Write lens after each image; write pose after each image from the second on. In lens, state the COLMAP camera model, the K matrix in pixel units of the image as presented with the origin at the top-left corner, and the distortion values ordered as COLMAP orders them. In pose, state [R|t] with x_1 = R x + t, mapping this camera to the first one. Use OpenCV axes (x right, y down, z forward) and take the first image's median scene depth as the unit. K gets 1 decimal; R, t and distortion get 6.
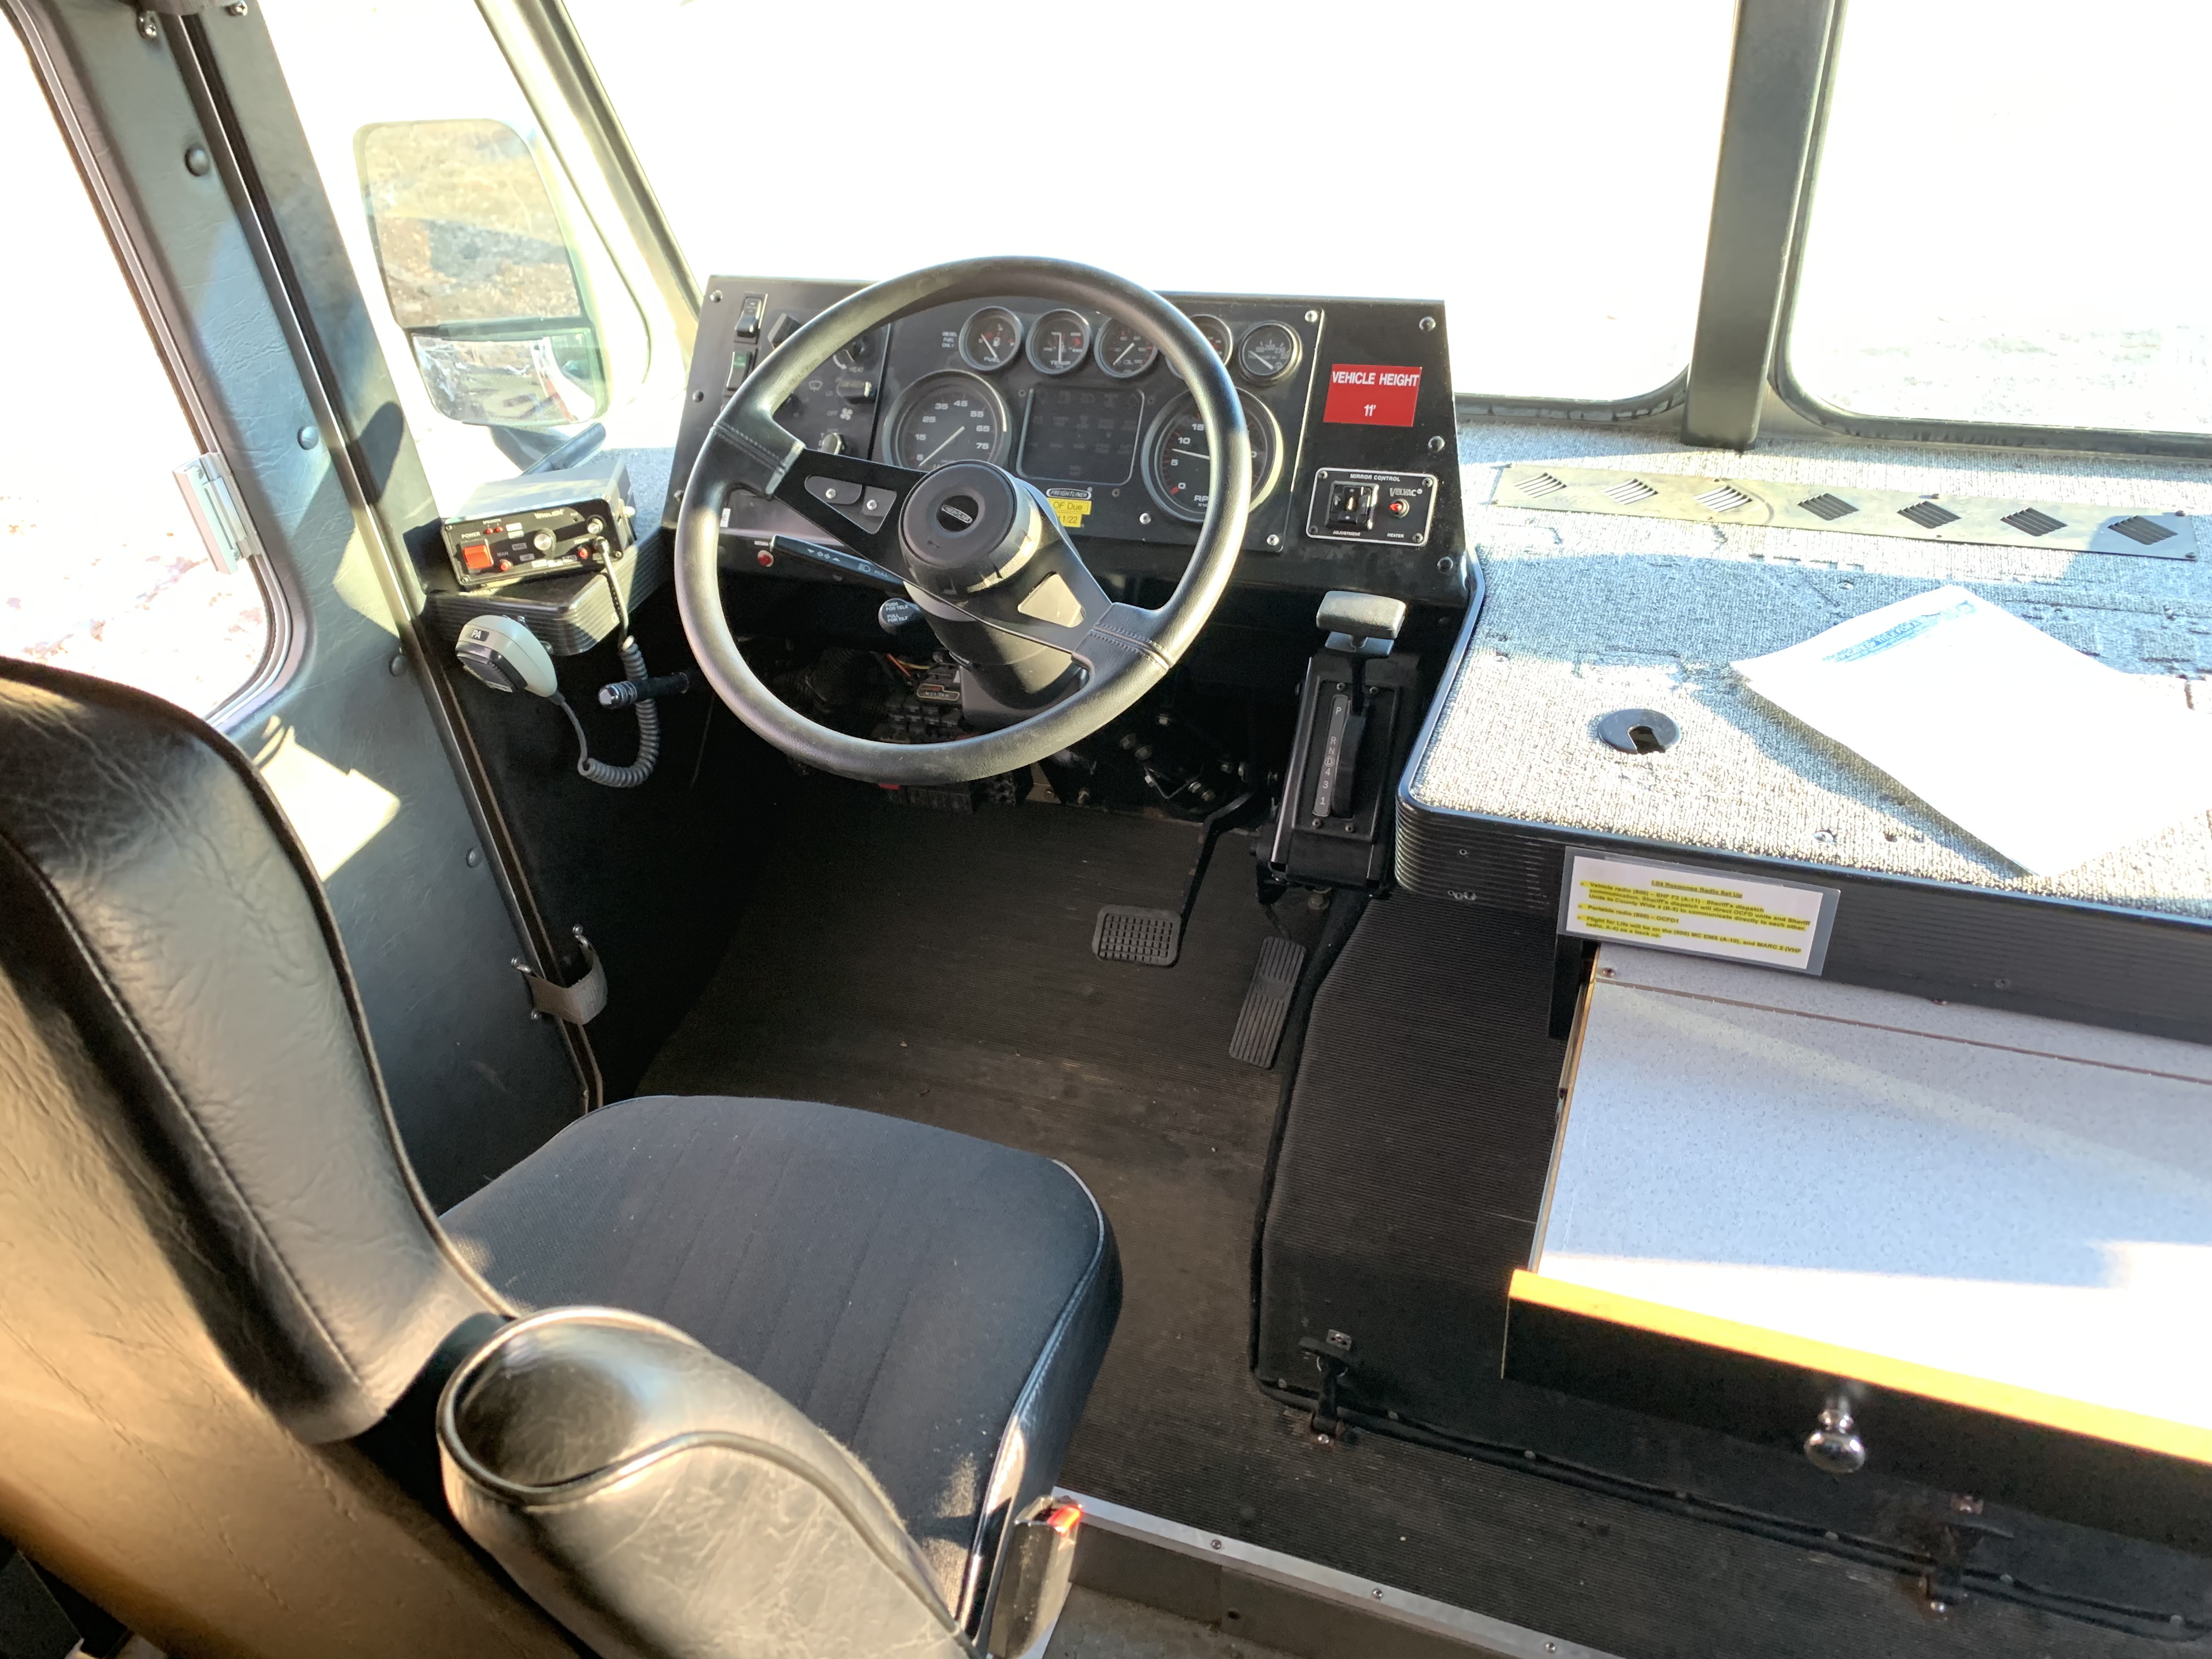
lens RADIAL K [[1688.8, 0, 1096.9], [0, 1688.8, 823.0], [0, 0, 1]] dist [0.012843, -0.023621]
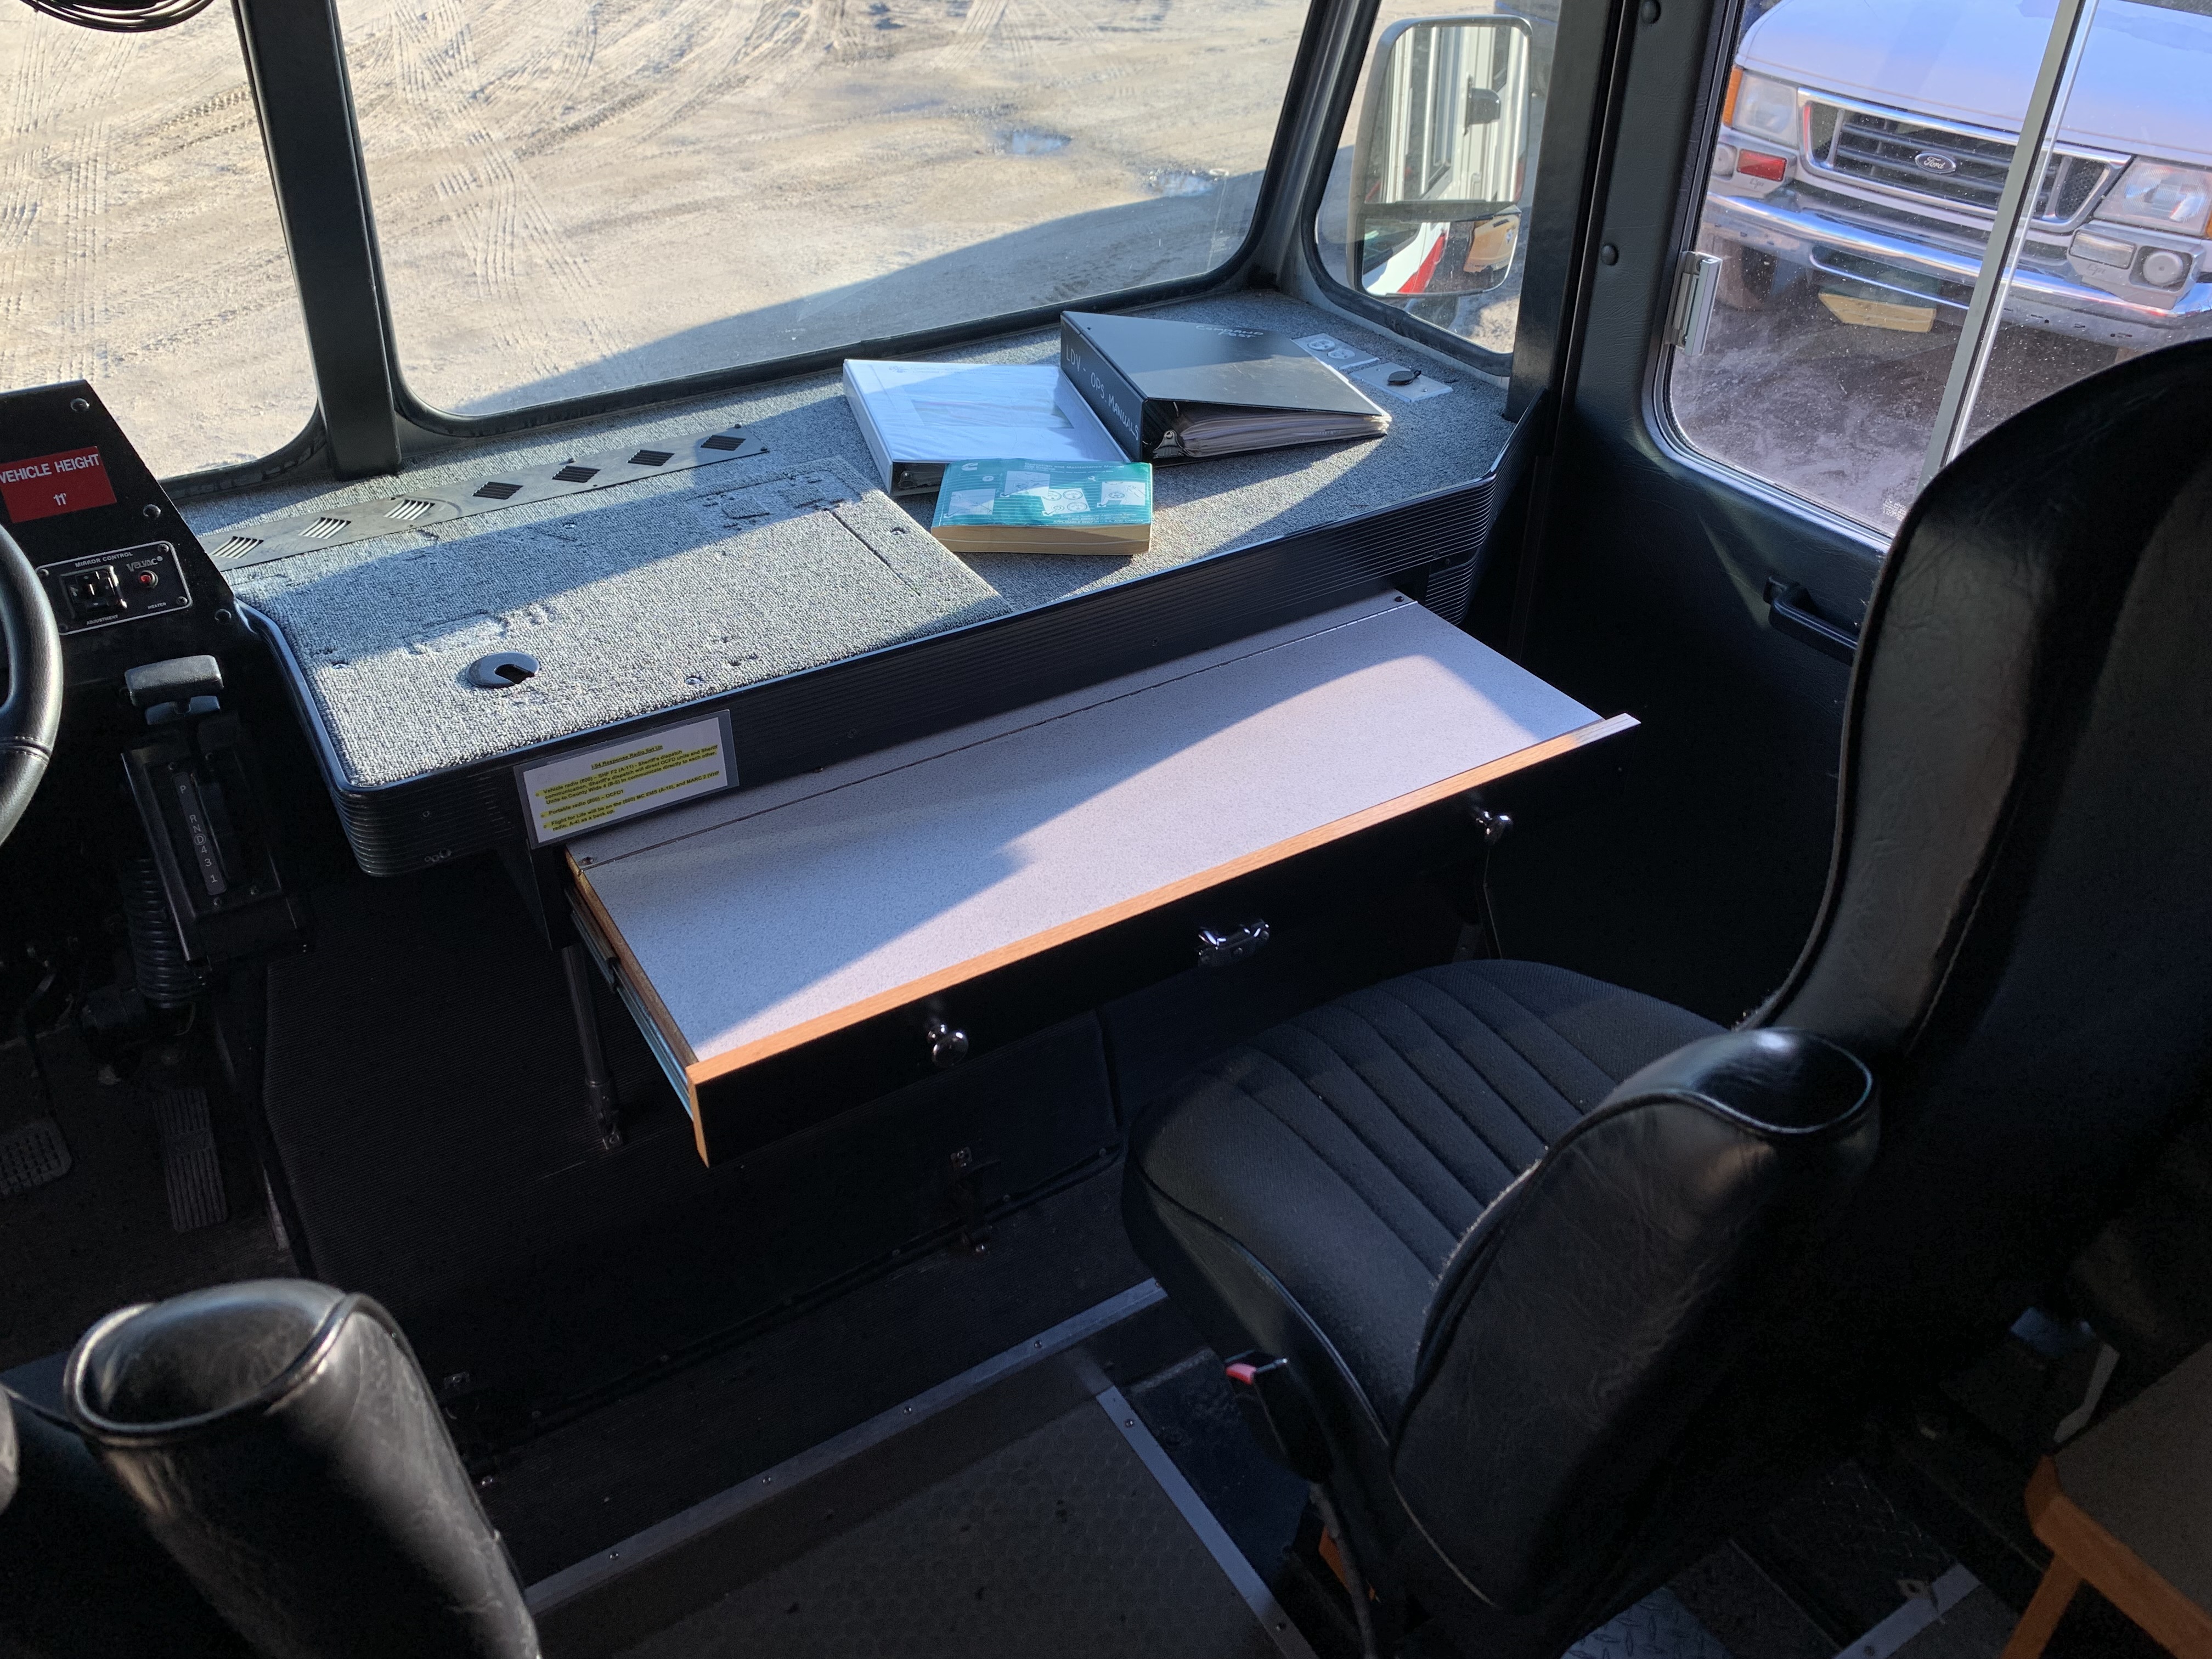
lens RADIAL K [[1688.8, 0, 1098.5], [0, 1688.8, 840.3], [0, 0, 1]] dist [0.012843, -0.023621]
pose [[0.605868, -0.380139, 0.698869, -0.223667], [0.431810, 0.894929, 0.112435, 0.076091], [-0.668180, 0.233658, 0.706357, -0.034840]]
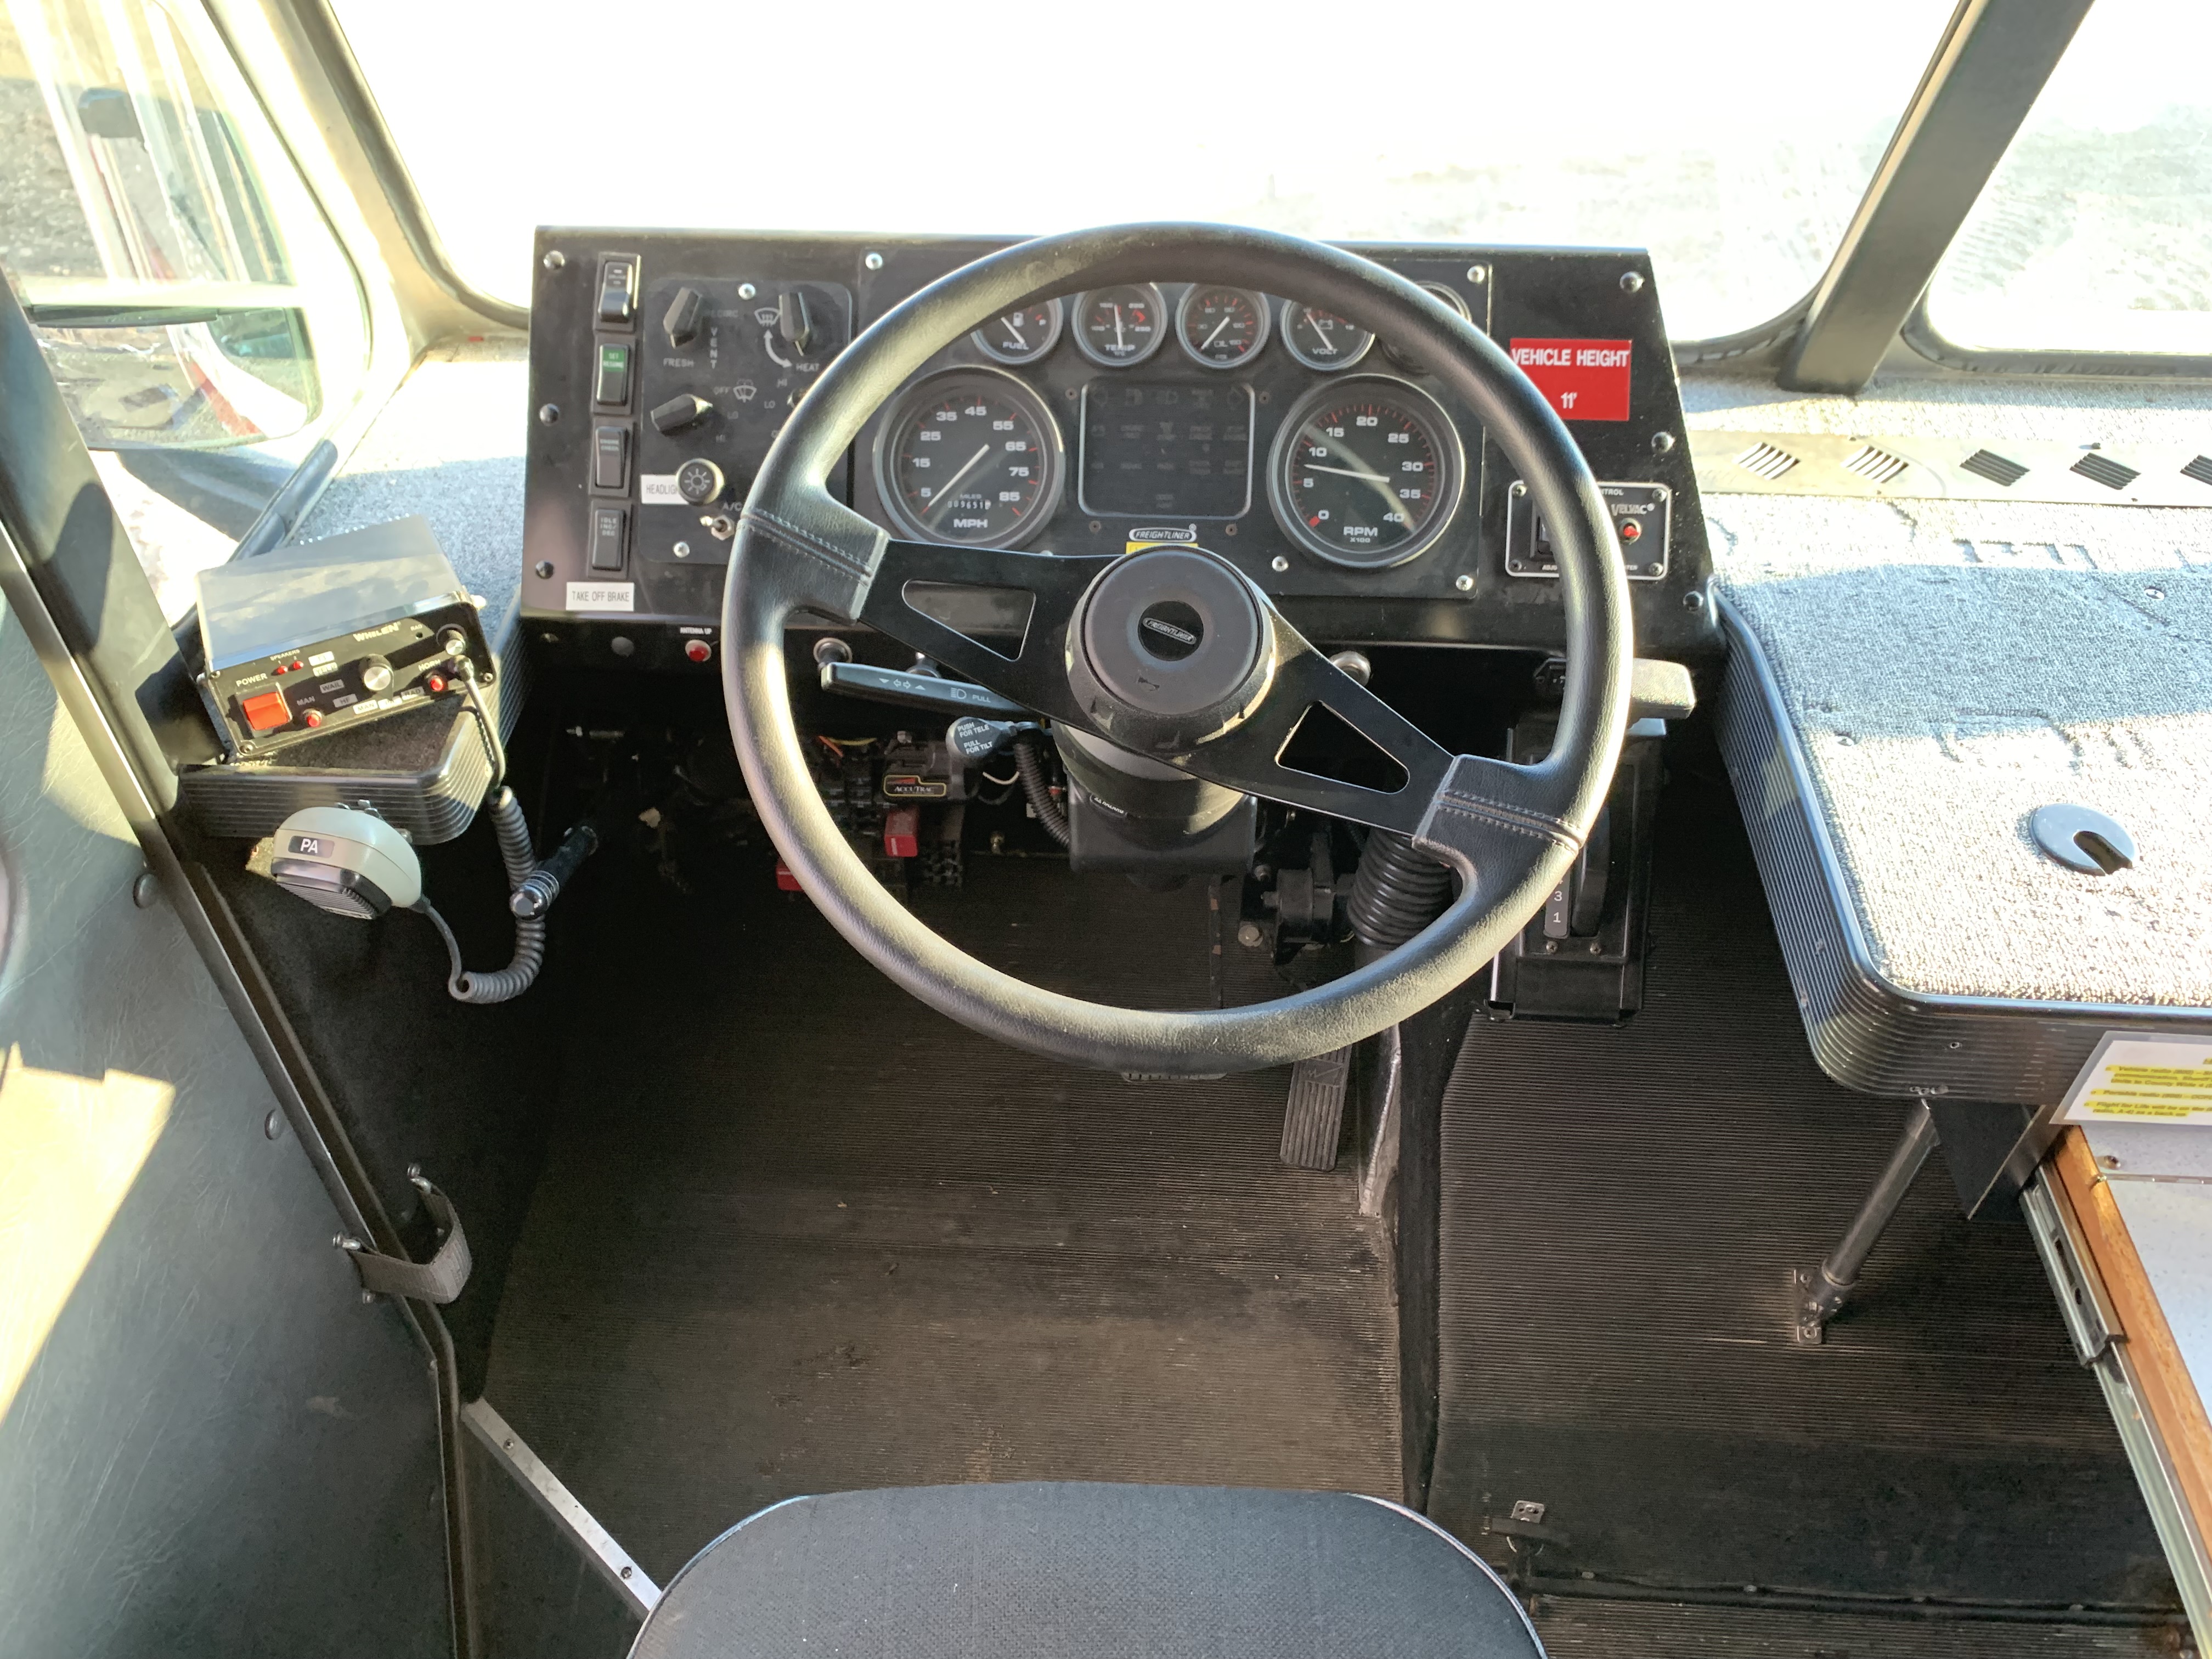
lens RADIAL K [[1688.8, 0, 1091.2], [0, 1688.8, 820.0], [0, 0, 1]] dist [0.012843, -0.023621]
pose [[0.948538, -0.139435, 0.284313, -0.273982], [0.109392, 0.986847, 0.119019, -0.167875], [-0.297169, -0.081792, 0.951315, 0.320701]]
